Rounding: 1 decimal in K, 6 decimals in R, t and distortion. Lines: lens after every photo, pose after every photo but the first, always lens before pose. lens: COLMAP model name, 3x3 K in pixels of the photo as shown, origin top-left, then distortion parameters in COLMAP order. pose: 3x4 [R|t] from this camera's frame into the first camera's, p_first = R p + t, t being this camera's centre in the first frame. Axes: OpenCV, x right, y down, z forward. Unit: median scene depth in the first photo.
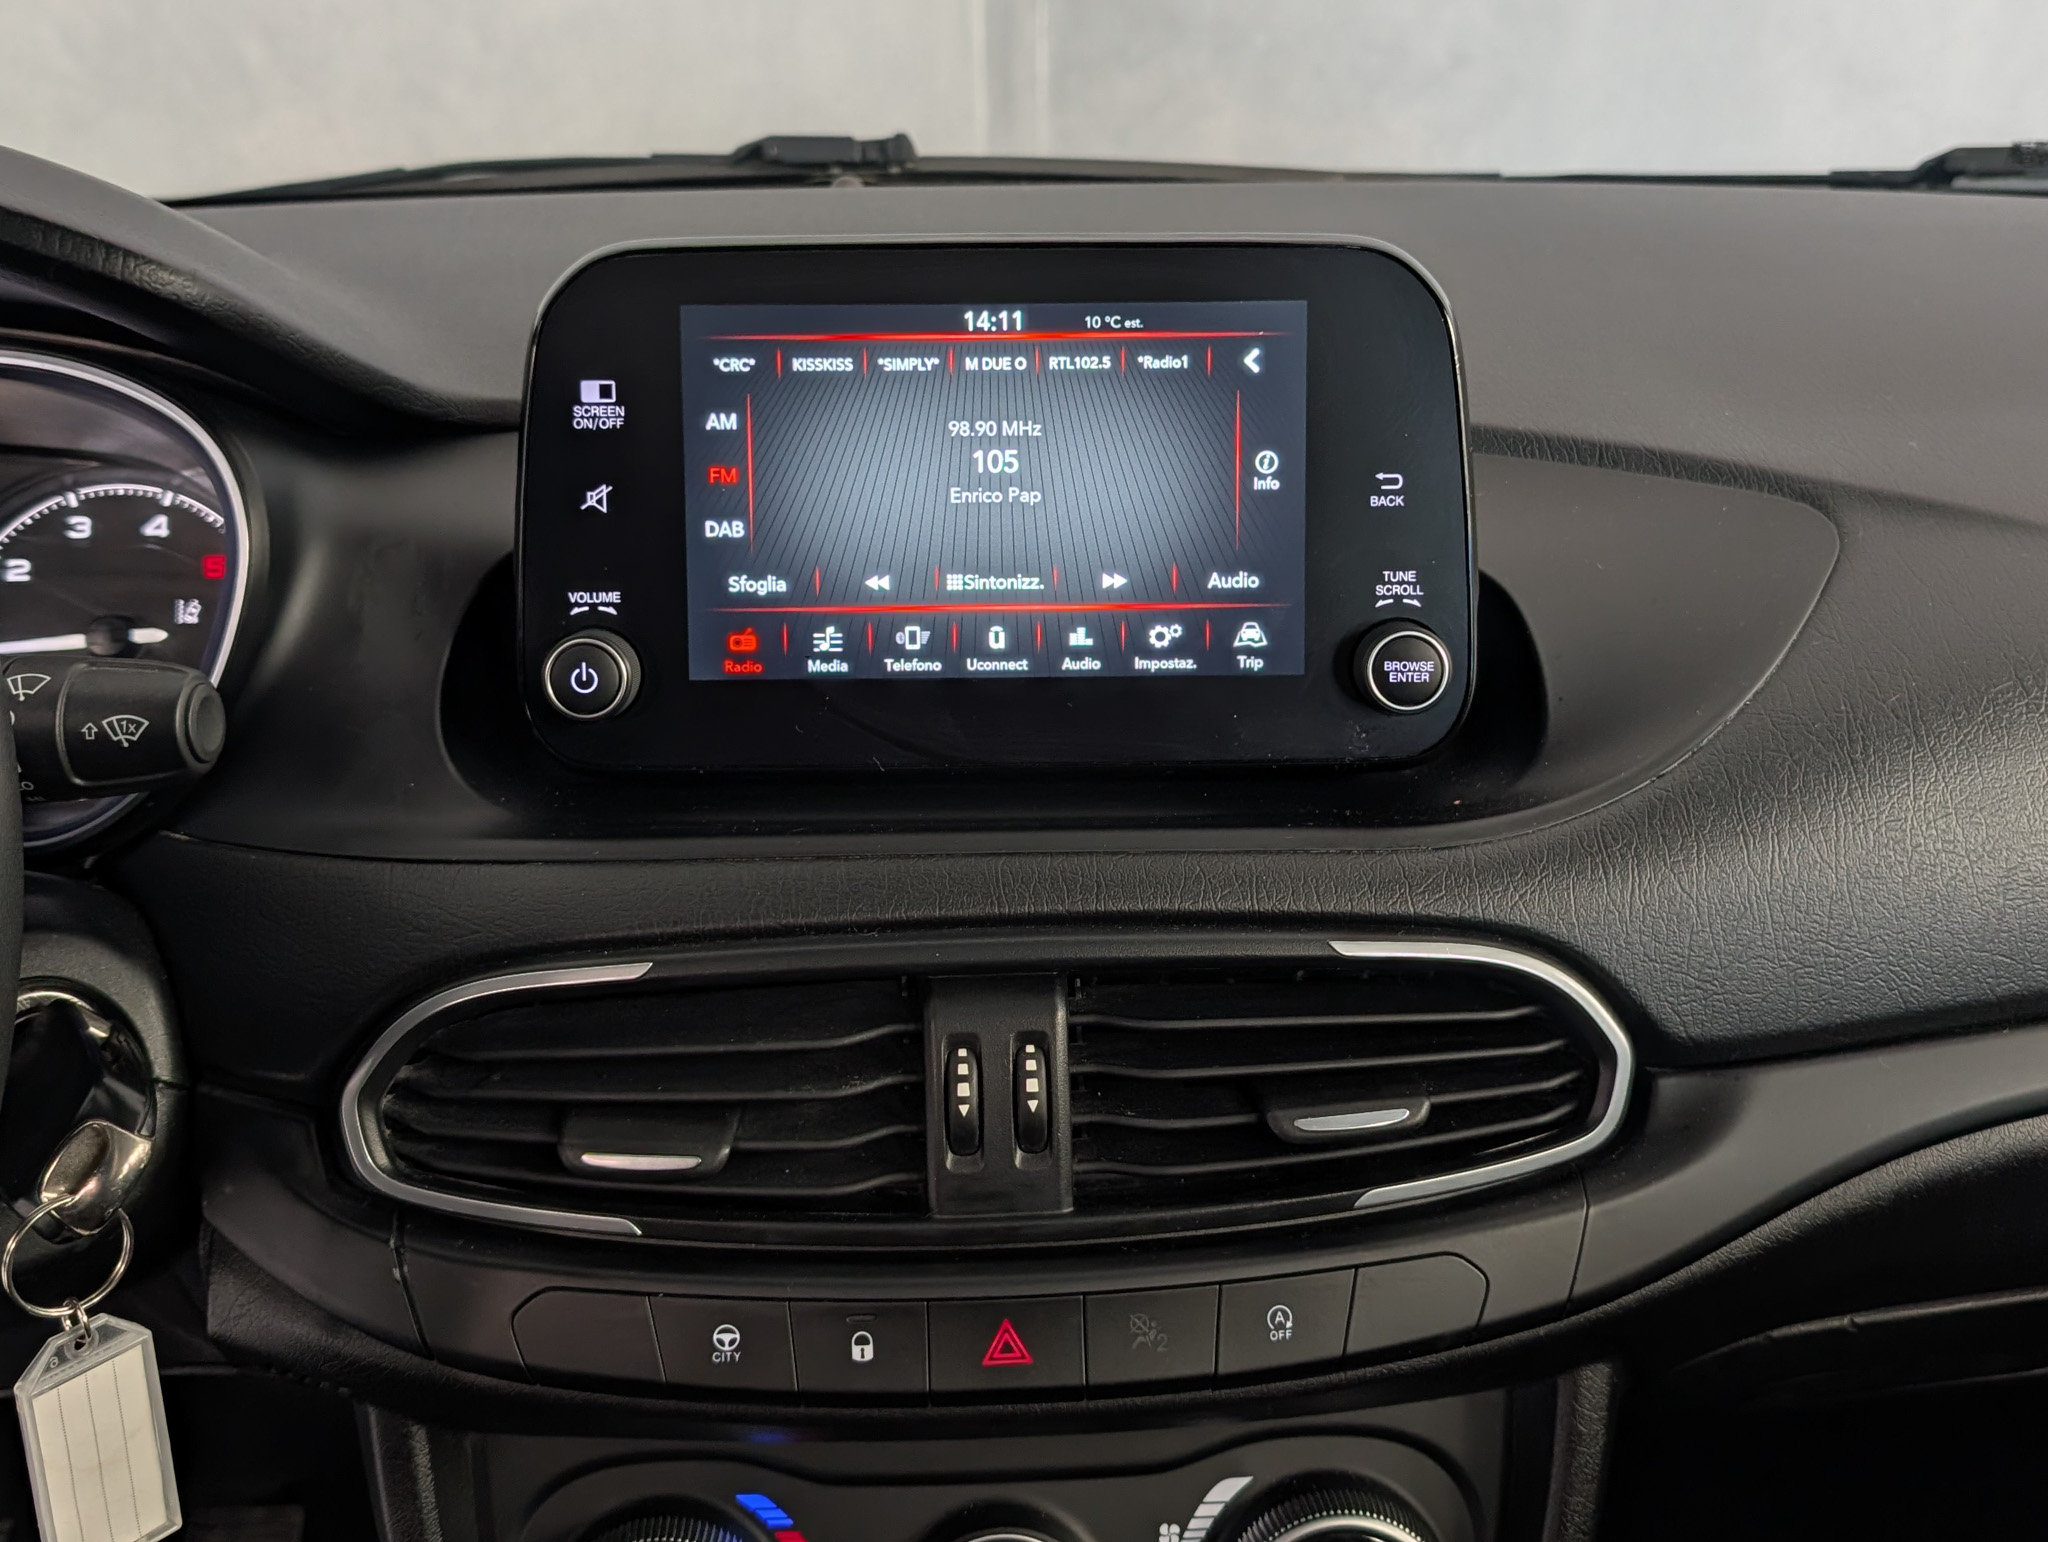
lens RADIAL K [[2119.9, 0, 1023.6], [0, 2119.9, 659.4], [0, 0, 1]] dist [0.002482, -0.015531]
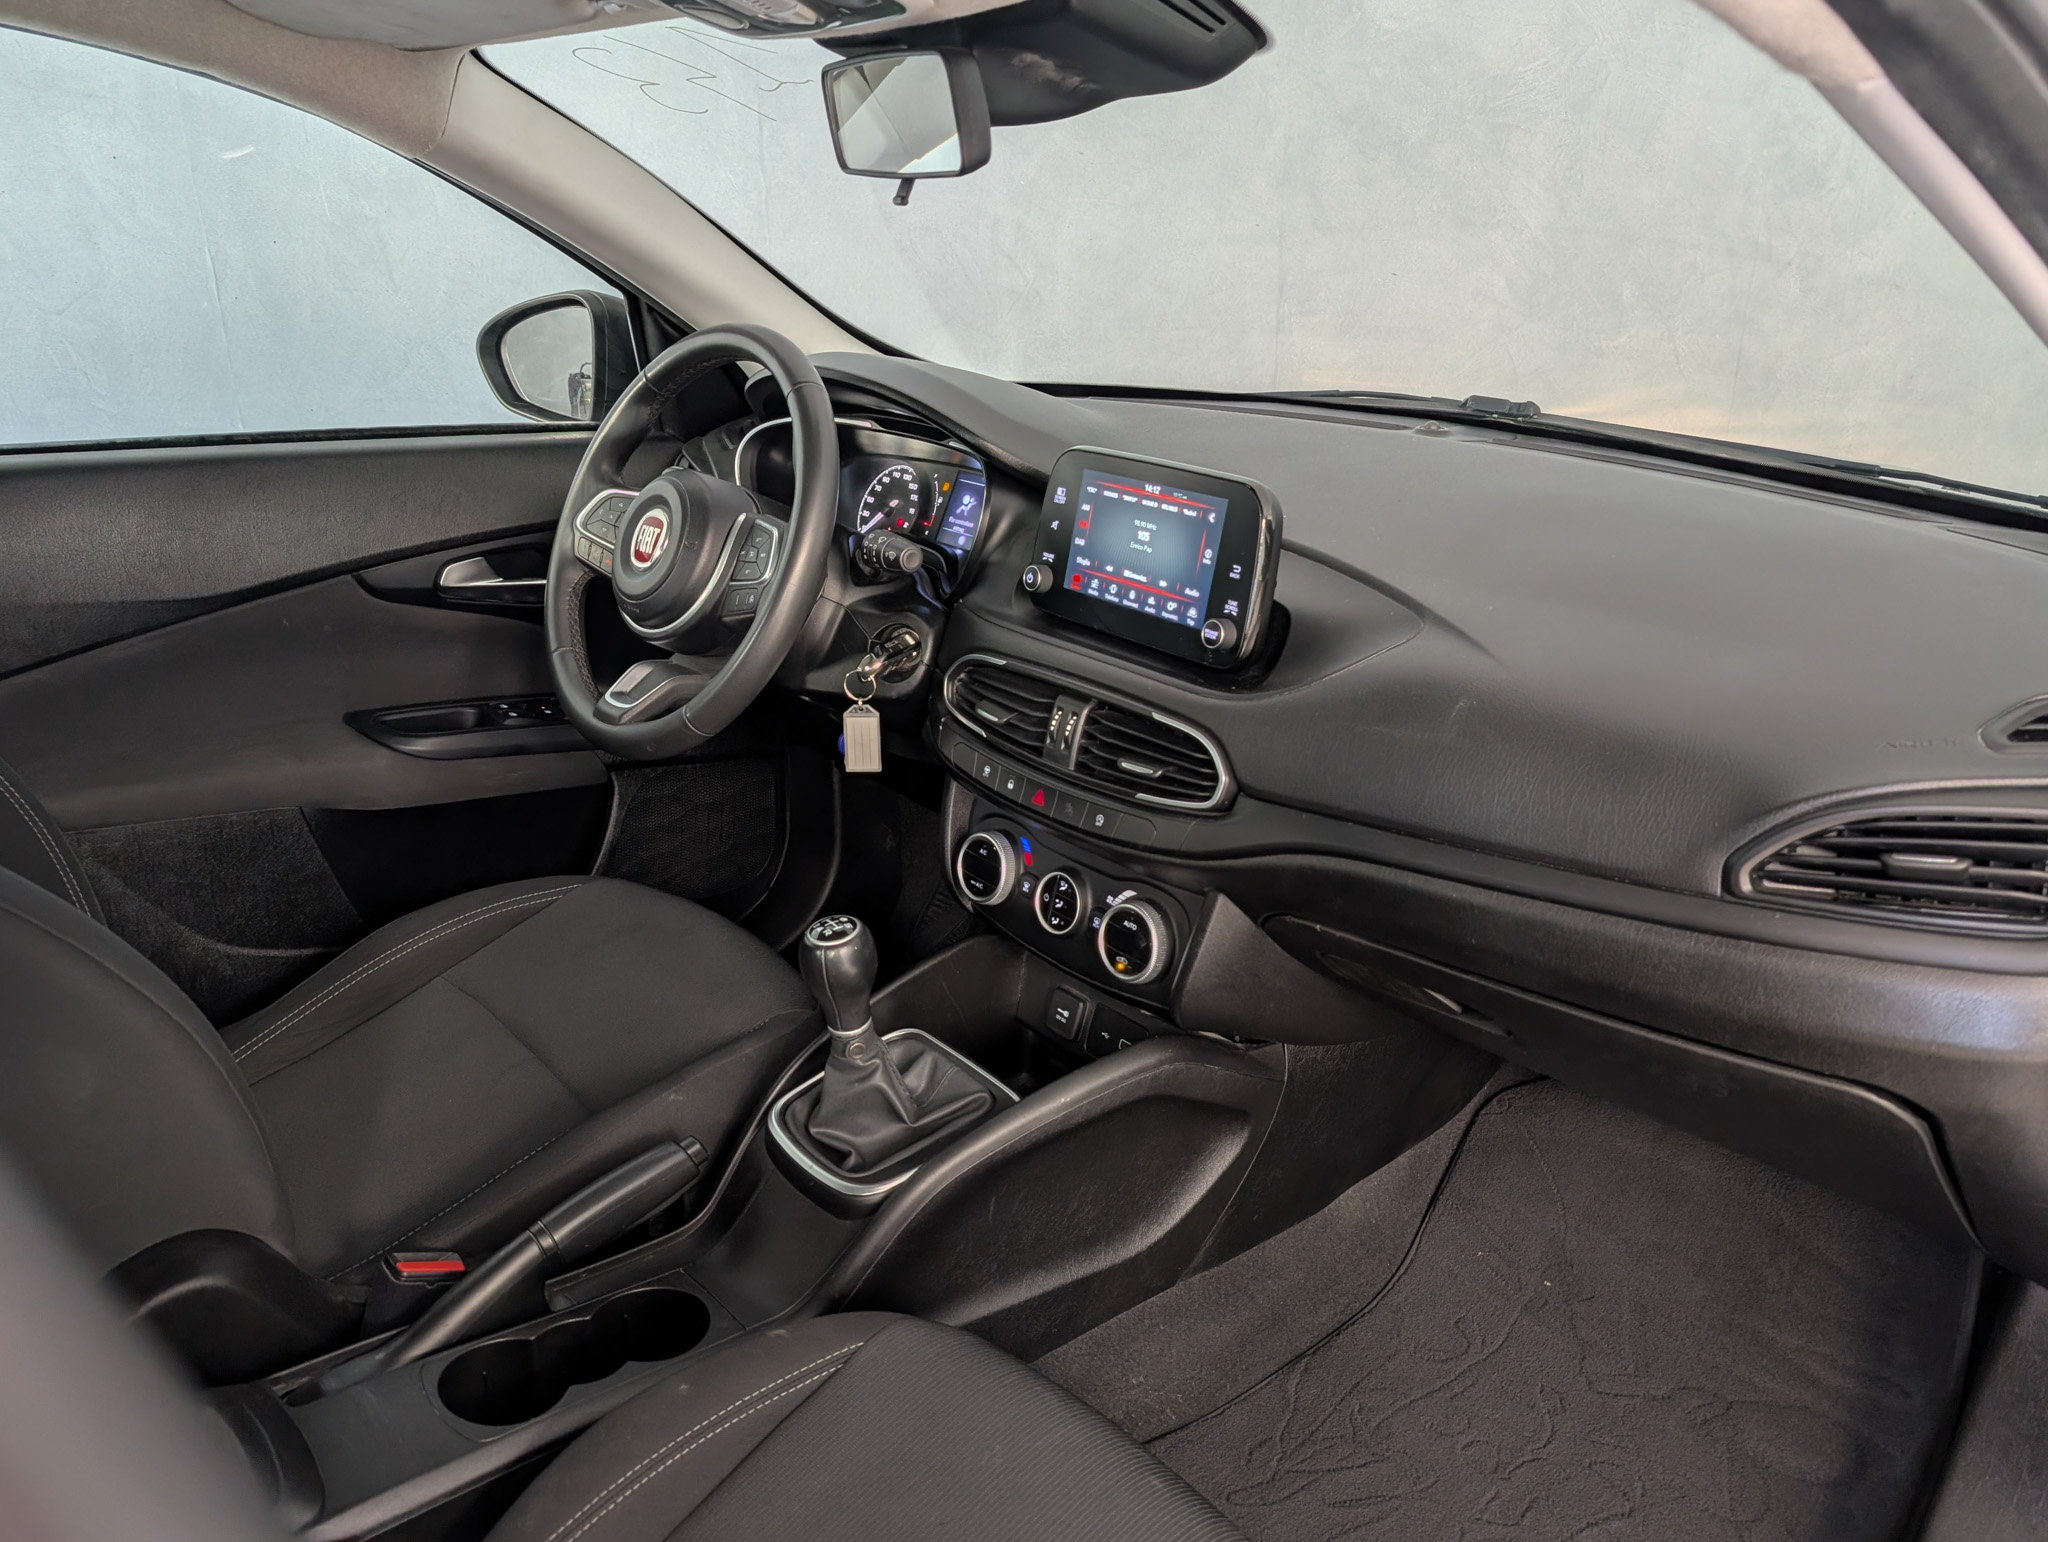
lens RADIAL K [[1419.7, 0, 1048.7], [0, 1419.7, 813.3], [0, 0, 1]] dist [0.006638, 0.003579]
pose [[0.621453, 0.321132, -0.714613, 1.469607], [-0.233257, 0.946609, 0.222537, -0.138641], [0.747922, 0.028392, 0.663179, -0.420082]]
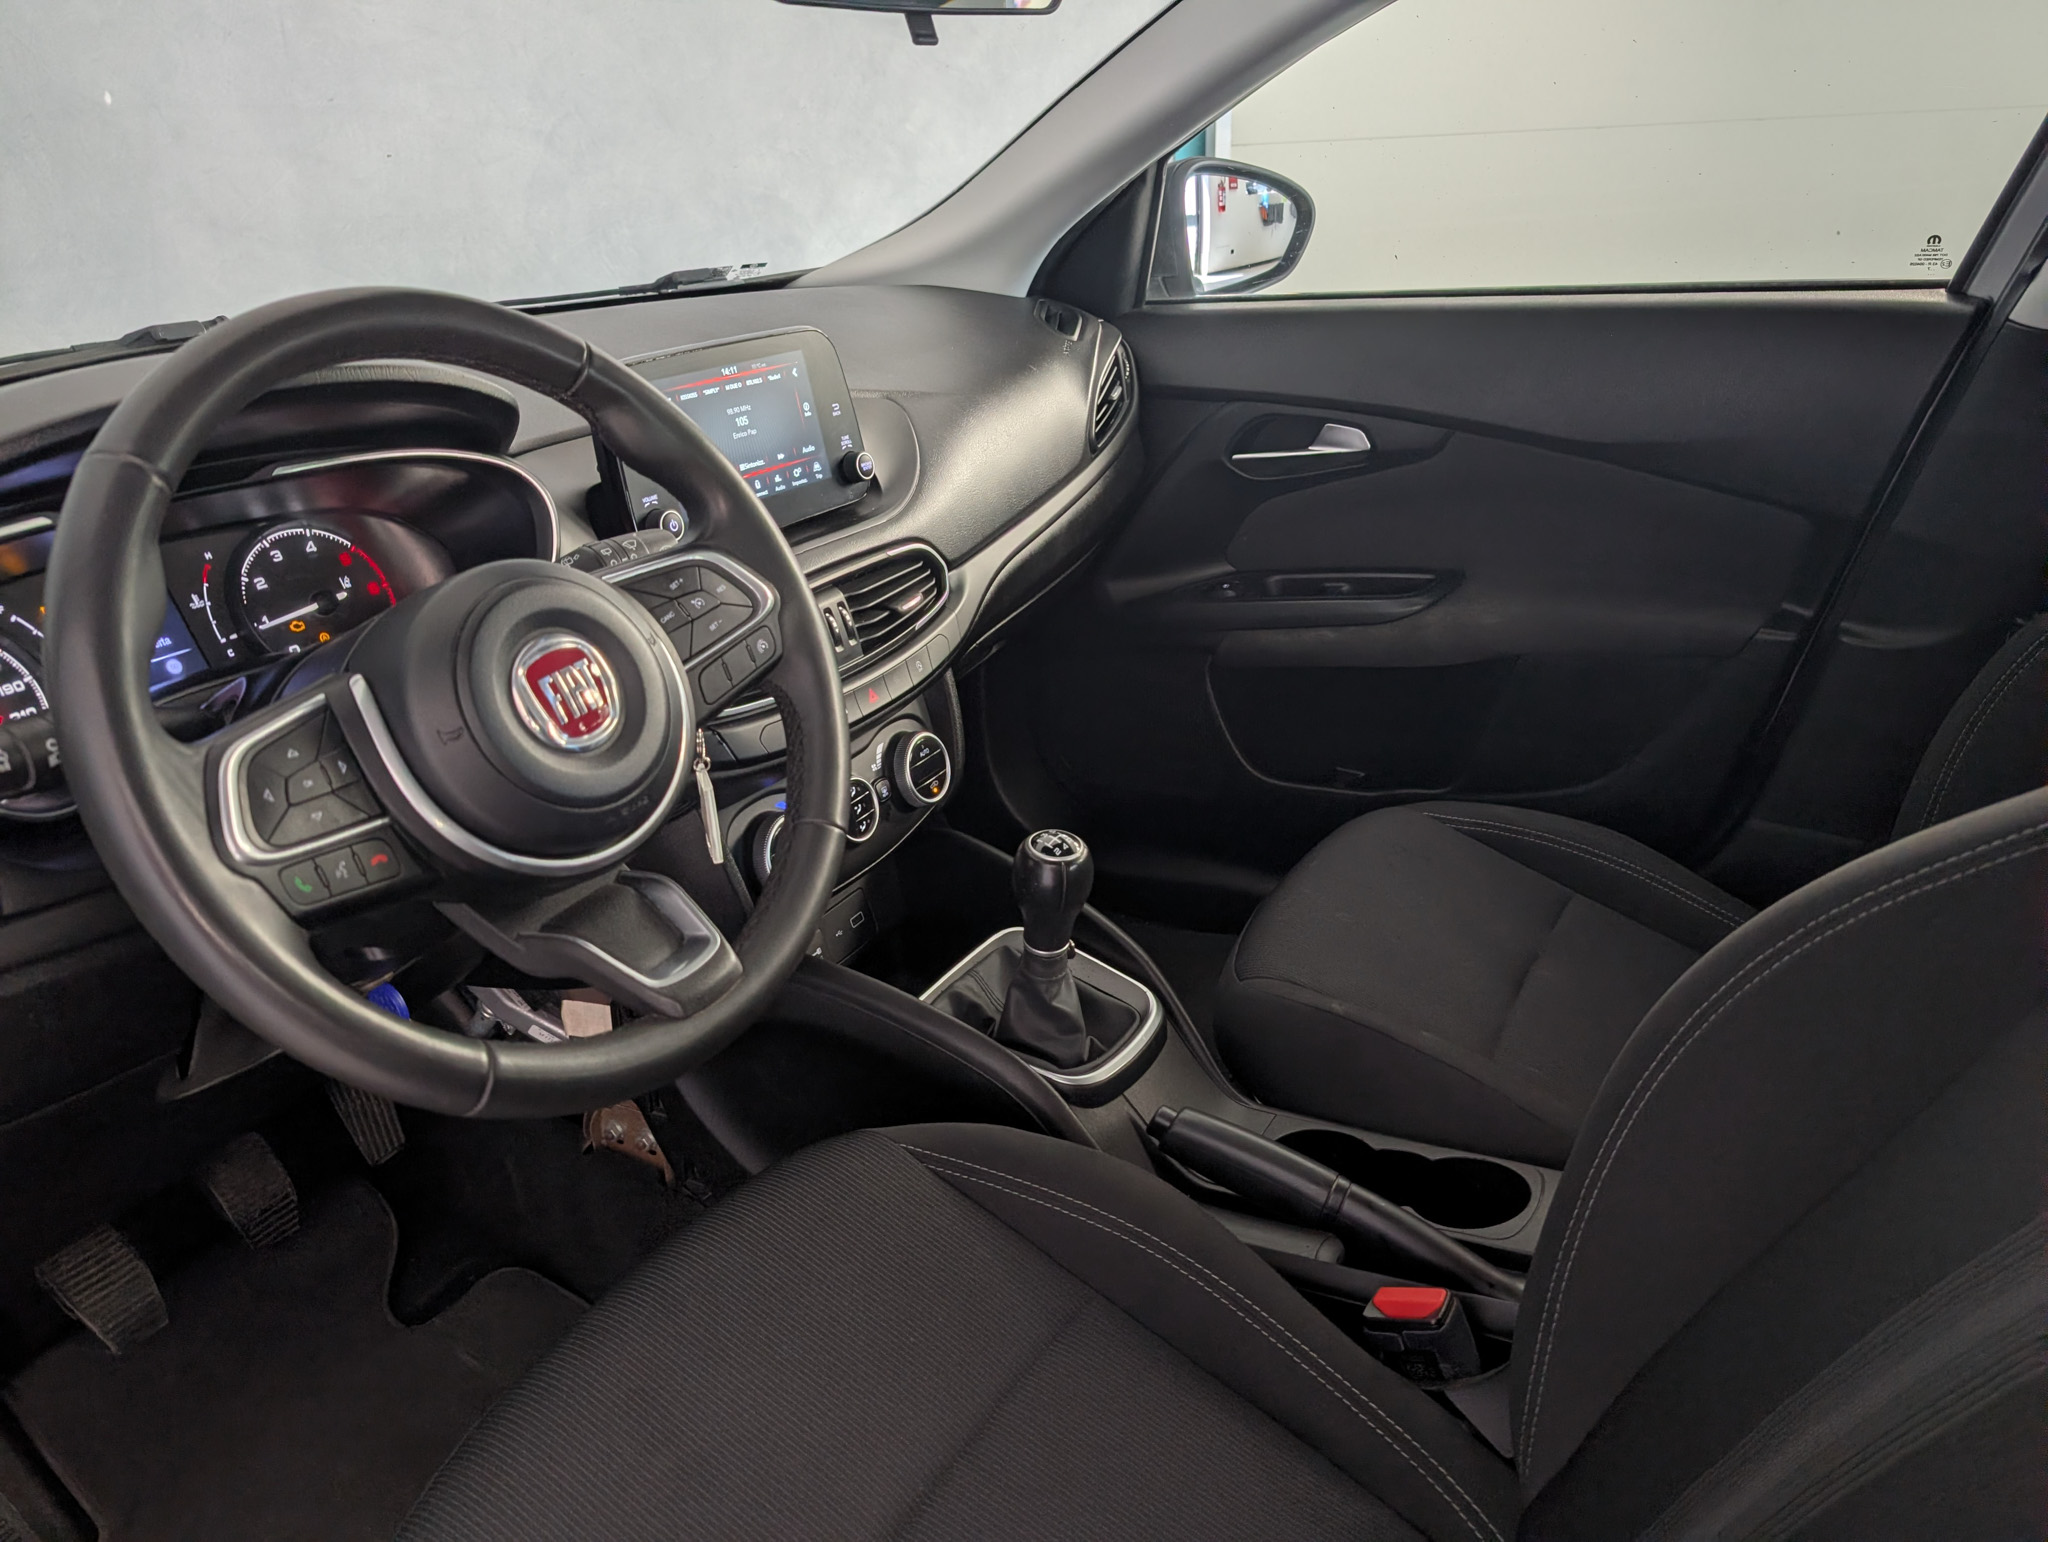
lens RADIAL K [[1460.5, 0, 1024.0], [0, 1460.5, 771.0], [0, 0, 1]] dist [-0.002177, -0.006798]
pose [[0.566702, -0.347886, 0.746876, -1.408360], [0.252071, 0.936228, 0.244822, -0.039931], [-0.784416, 0.049525, 0.618255, -0.461703]]
